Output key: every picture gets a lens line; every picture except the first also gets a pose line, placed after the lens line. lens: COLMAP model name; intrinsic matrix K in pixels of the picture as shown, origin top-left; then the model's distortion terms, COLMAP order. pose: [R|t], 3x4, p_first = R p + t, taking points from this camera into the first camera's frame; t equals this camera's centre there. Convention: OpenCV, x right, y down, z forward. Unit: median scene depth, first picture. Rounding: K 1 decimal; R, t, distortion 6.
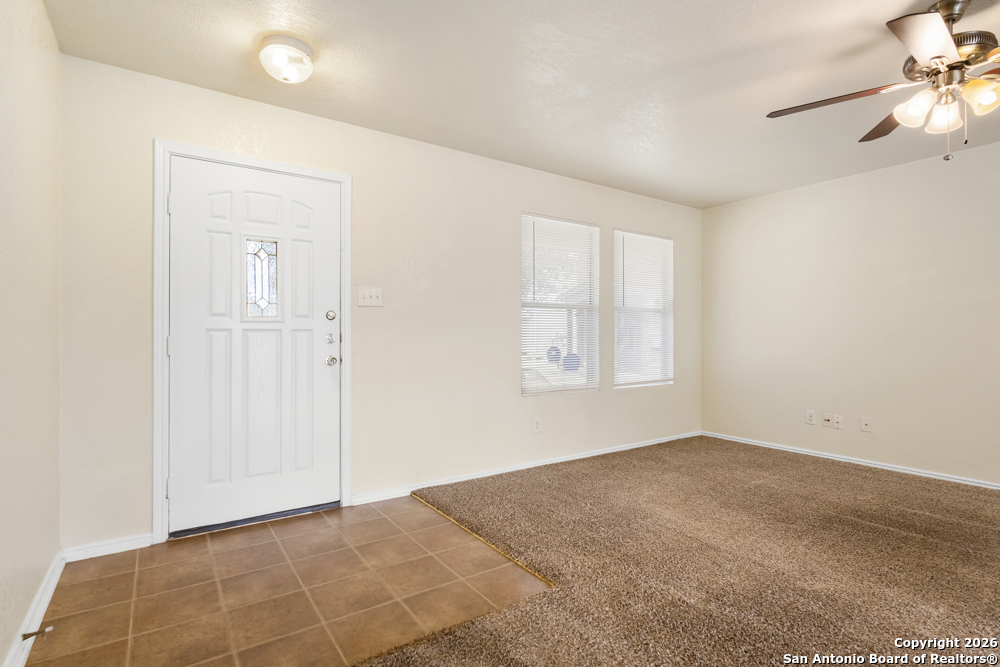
lens RADIAL K [[498.5, 0, 500.0], [0, 498.5, 333.5], [0, 0, 1]] dist [0.000632, 0.000522]
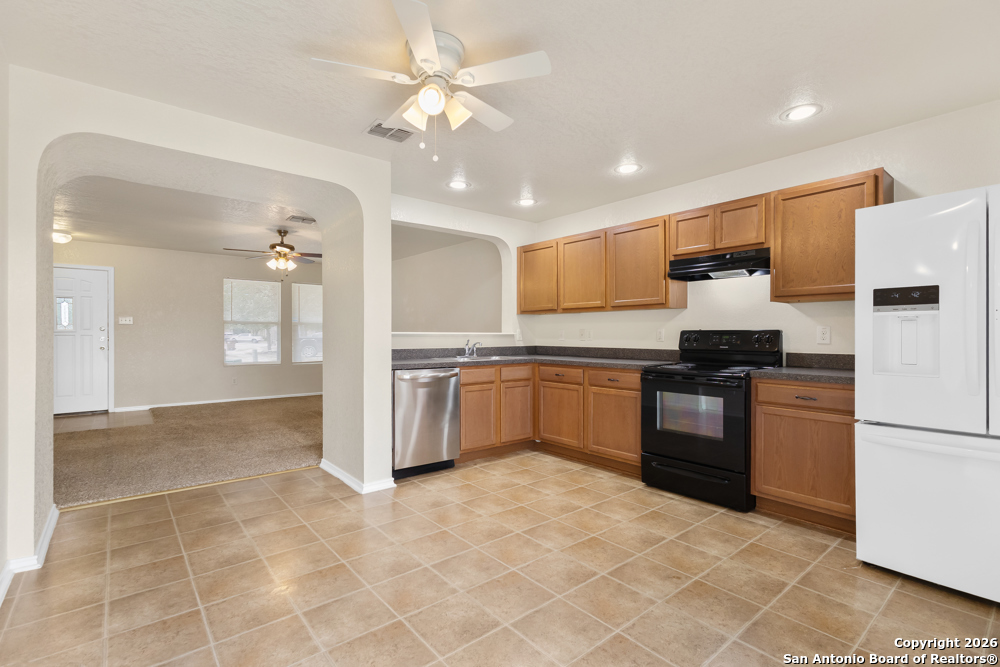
lens RADIAL K [[467.3, 0, 500.0], [0, 467.3, 333.5], [0, 0, 1]] dist [0.009953, 0.000124]
pose [[0.996124, 0.001328, 0.087947, 1.189804], [-0.001569, 0.999995, 0.002668, -0.022971], [-0.087943, -0.002795, 0.996122, -1.213273]]
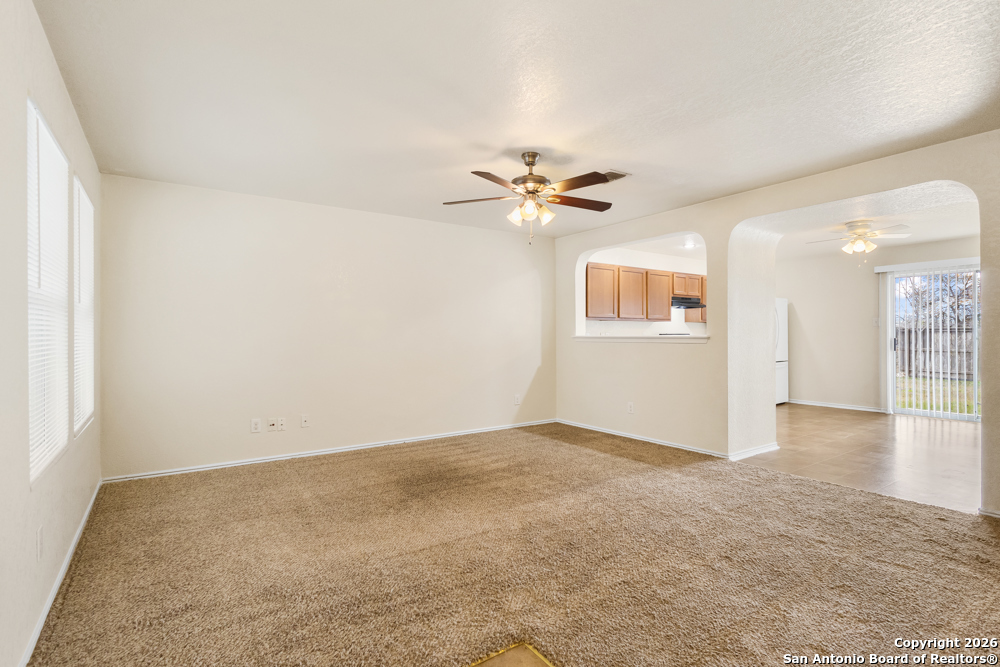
lens RADIAL K [[486.7, 0, 500.0], [0, 486.7, 333.5], [0, 0, 1]] dist [-0.002188, 0.000657]
pose [[-0.010609, 0.003542, 0.999937, -0.476288], [-0.001701, 0.999992, -0.003560, -0.020405], [-0.999942, -0.001739, -0.010603, 0.668415]]
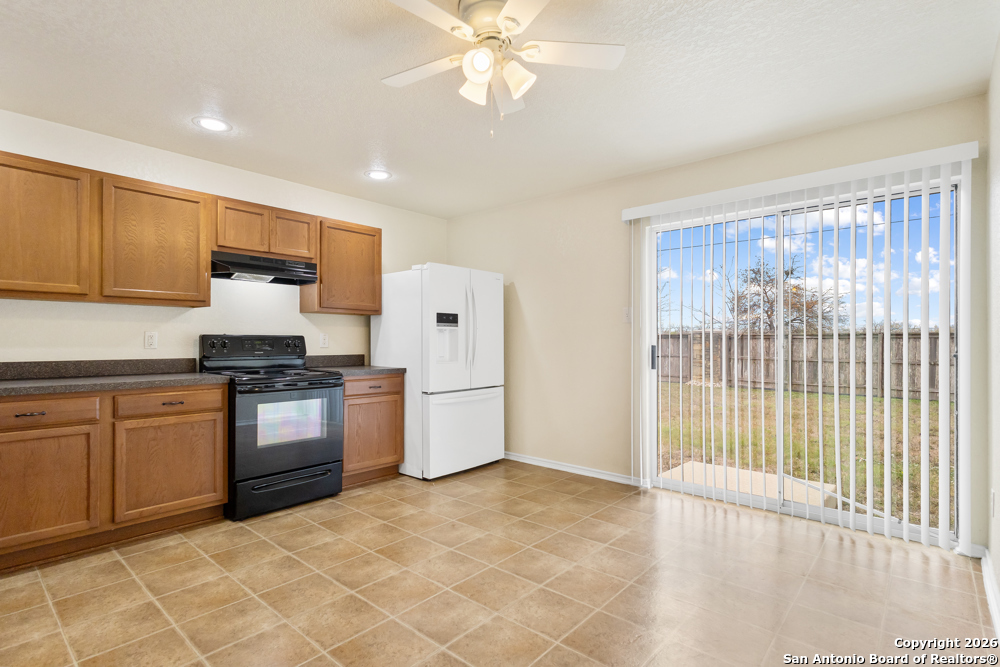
lens RADIAL K [[498.5, 0, 500.0], [0, 498.5, 333.5], [0, 0, 1]] dist [0.000632, 0.000522]
pose [[-0.251166, 0.014120, 0.967841, 0.585944], [-0.006281, 0.999849, -0.016217, -0.017358], [-0.967924, -0.010153, -0.251040, -0.431837]]
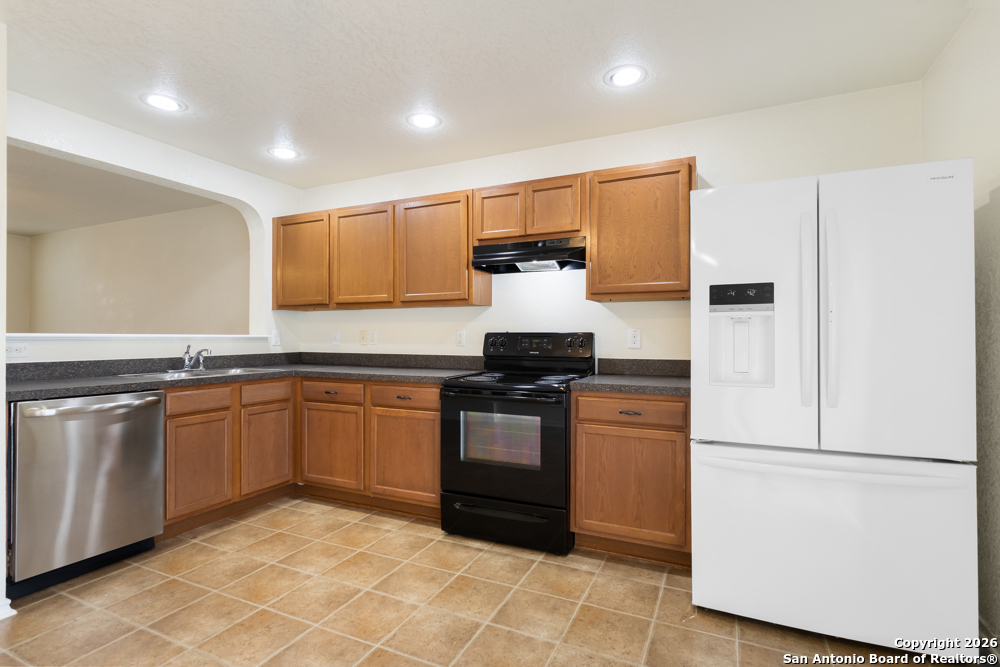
lens RADIAL K [[486.7, 0, 500.0], [0, 486.7, 333.5], [0, 0, 1]] dist [-0.002188, 0.000657]
pose [[0.861968, 0.004032, 0.506947, 1.260935], [-0.003490, 0.999992, -0.002020, -0.024454], [-0.506951, -0.000028, 0.861975, -0.968688]]
